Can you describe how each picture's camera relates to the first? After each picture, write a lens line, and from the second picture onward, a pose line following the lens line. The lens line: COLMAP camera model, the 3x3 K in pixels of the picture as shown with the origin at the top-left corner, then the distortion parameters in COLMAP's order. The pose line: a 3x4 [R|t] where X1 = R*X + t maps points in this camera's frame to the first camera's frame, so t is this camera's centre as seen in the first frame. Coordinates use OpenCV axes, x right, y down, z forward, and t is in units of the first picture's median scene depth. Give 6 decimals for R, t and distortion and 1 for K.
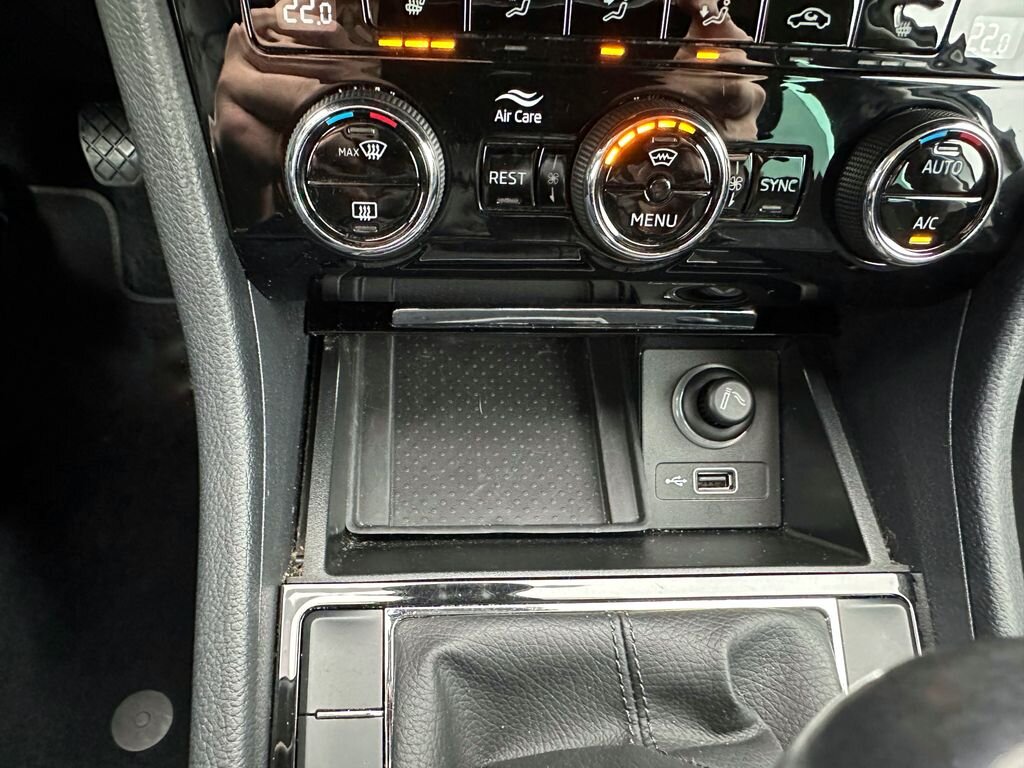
lens RADIAL K [[730.7, 0, 483.1], [0, 730.7, 433.9], [0, 0, 1]] dist [-0.007394, 0.002246]
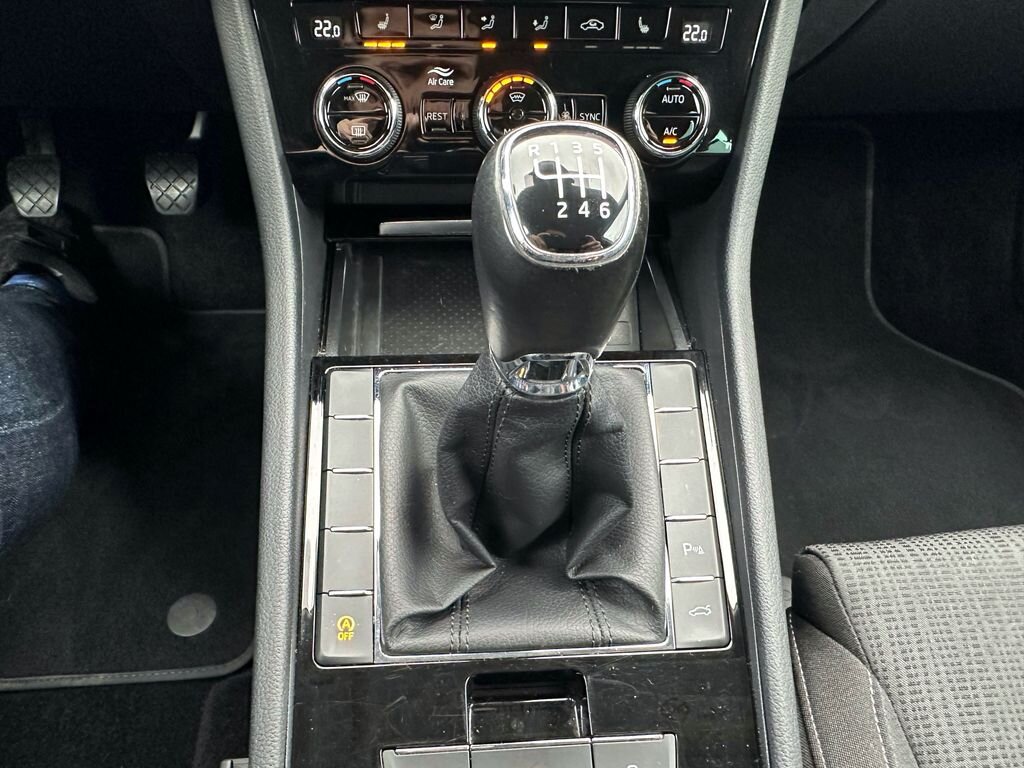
lens RADIAL K [[730.7, 0, 483.1], [0, 730.7, 433.9], [0, 0, 1]] dist [-0.007394, 0.002246]
pose [[0.999412, -0.033049, -0.009125, 0.109611], [0.031803, 0.993038, -0.113418, 0.509946], [0.012810, 0.113061, 0.993505, -0.564175]]
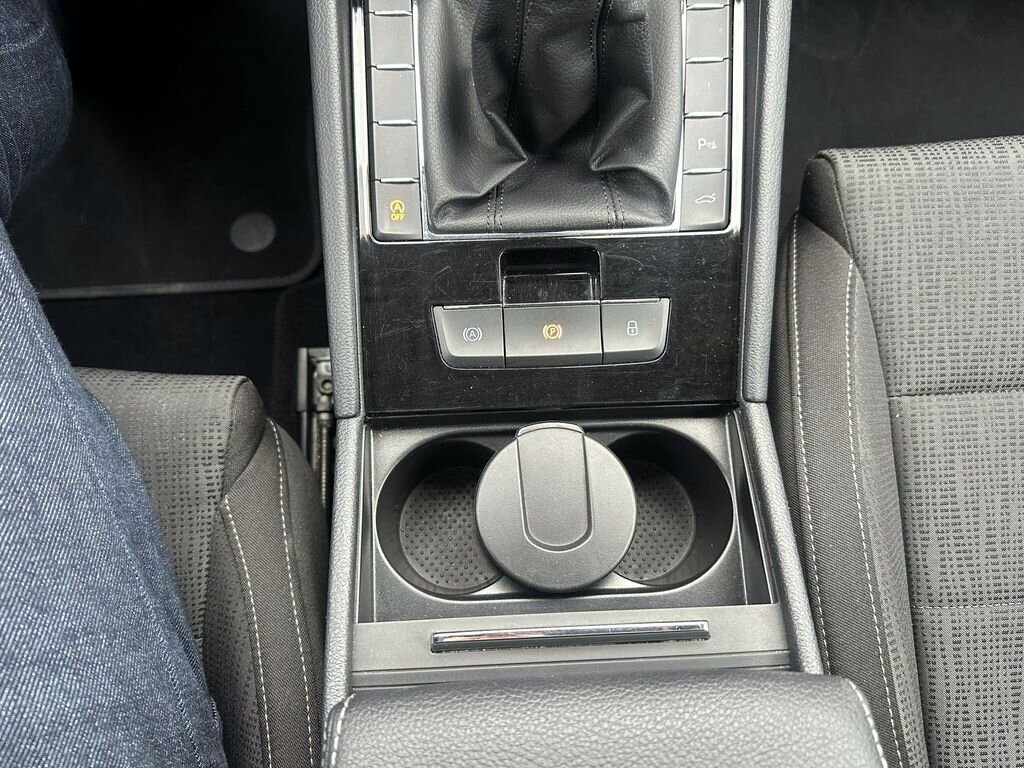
lens RADIAL K [[733.8, 0, 512.0], [0, 733.8, 384.0], [0, 0, 1]] dist [0.044755, -0.099174]
pose [[0.998878, -0.012946, -0.045563, 0.142867], [0.025438, 0.958053, 0.285460, 0.605098], [0.039957, -0.286299, 0.957307, -0.780656]]
